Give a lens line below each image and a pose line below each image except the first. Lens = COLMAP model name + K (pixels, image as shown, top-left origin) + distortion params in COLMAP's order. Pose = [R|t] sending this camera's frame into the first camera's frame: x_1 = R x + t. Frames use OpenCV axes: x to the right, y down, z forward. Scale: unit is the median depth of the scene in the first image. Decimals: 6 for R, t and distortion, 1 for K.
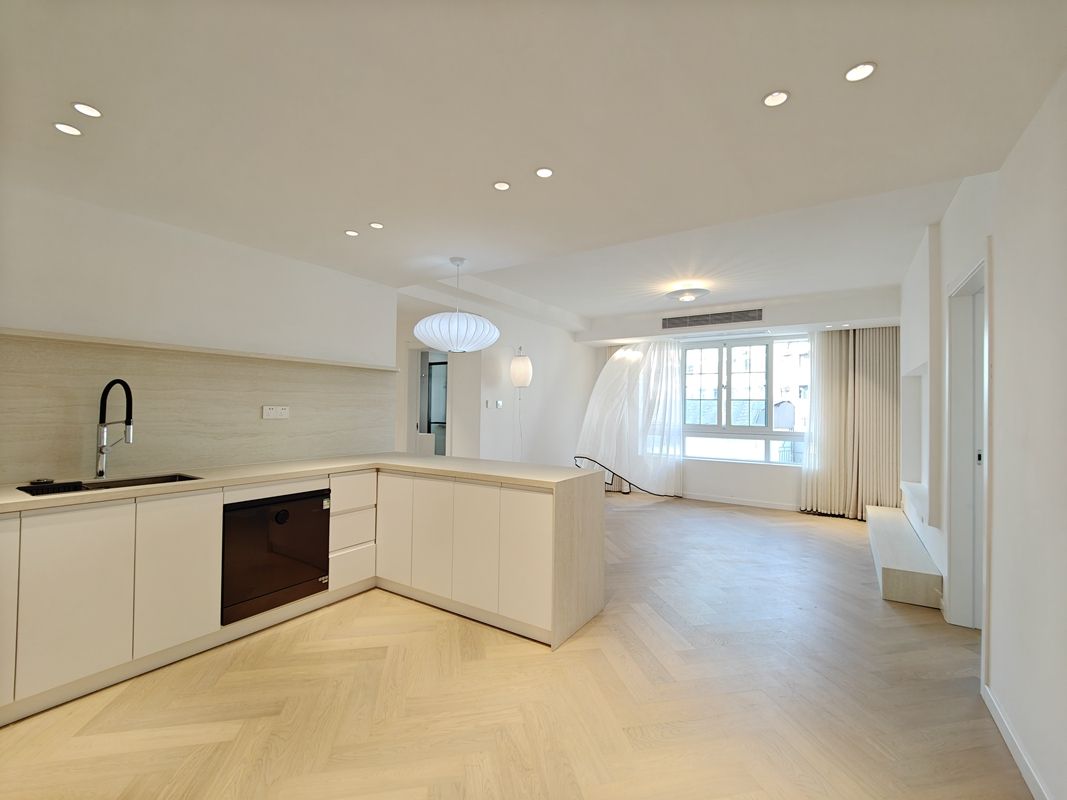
lens RADIAL K [[463.0, 0, 539.1], [0, 463.0, 399.3], [0, 0, 1]] dist [0.009307, -0.011226]
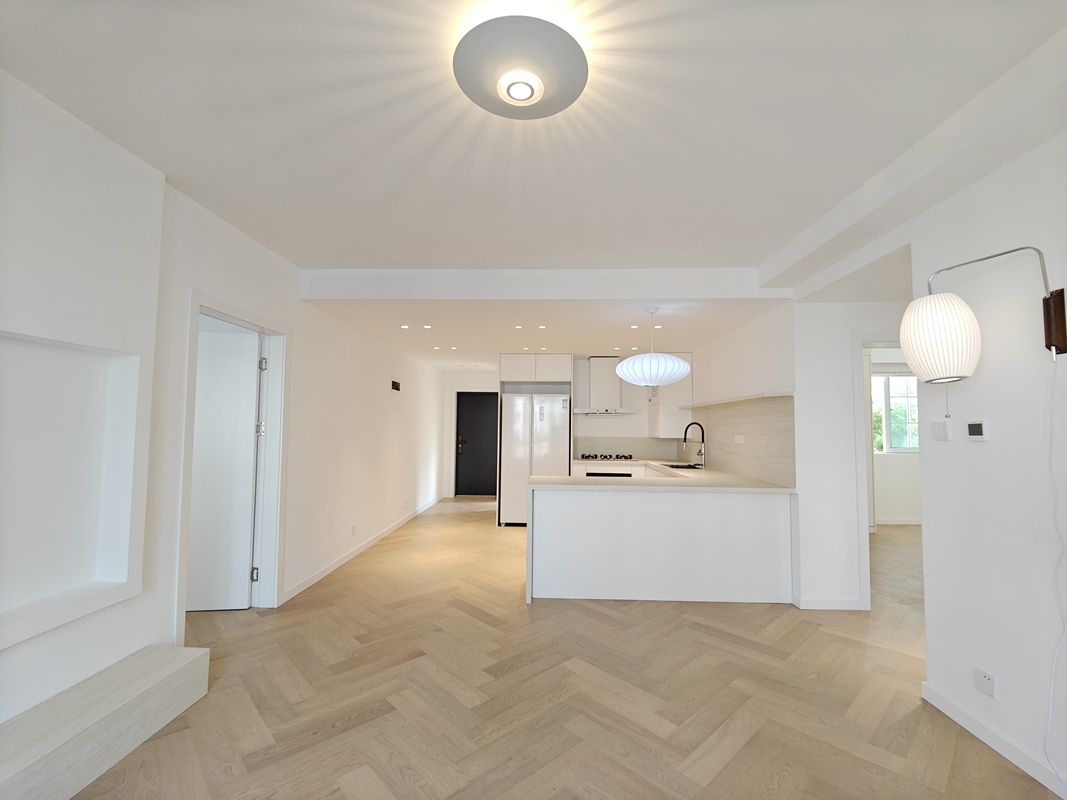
lens RADIAL K [[463.0, 0, 539.1], [0, 463.0, 399.3], [0, 0, 1]] dist [0.009307, -0.011226]
pose [[-0.850618, -0.053904, -0.523014, 0.375209], [-0.010907, 0.996326, -0.084947, 0.020397], [0.525671, -0.066553, -0.848081, 1.020913]]
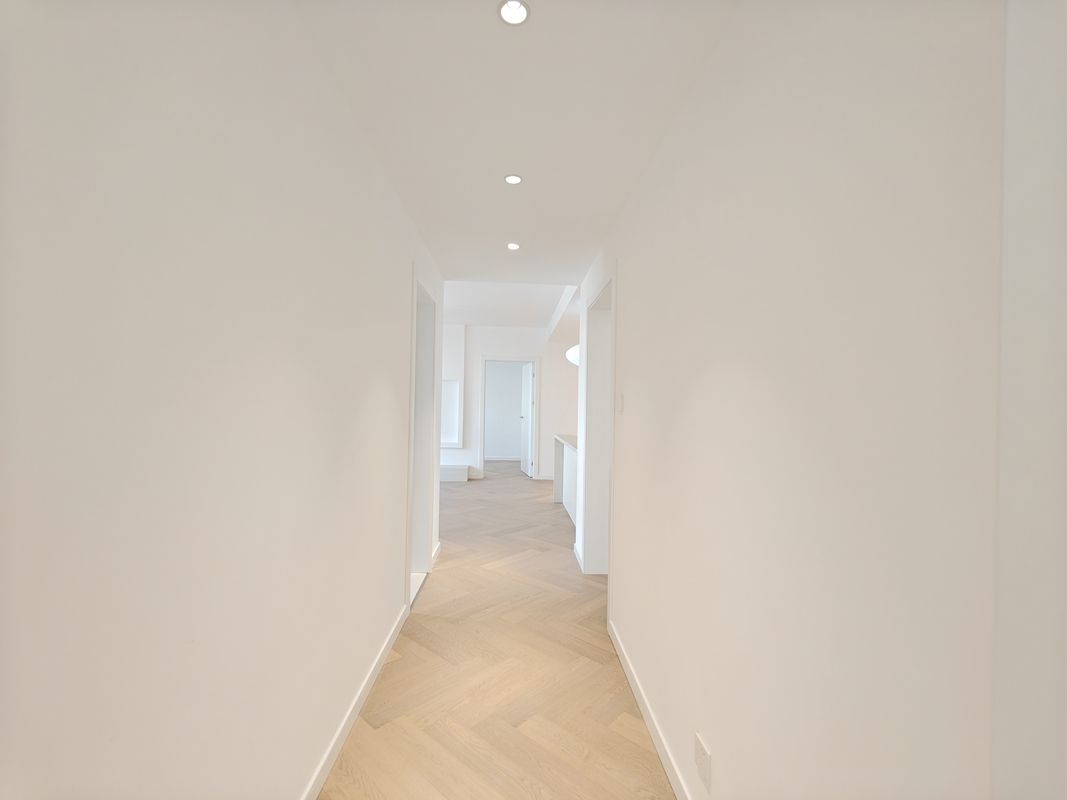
lens RADIAL K [[463.0, 0, 539.1], [0, 463.0, 399.3], [0, 0, 1]] dist [0.009307, -0.011226]
pose [[-0.588669, -0.013406, 0.808263, -0.731335], [-0.039962, 0.999123, -0.012533, 0.017006], [-0.807386, -0.039678, -0.588688, 1.130550]]
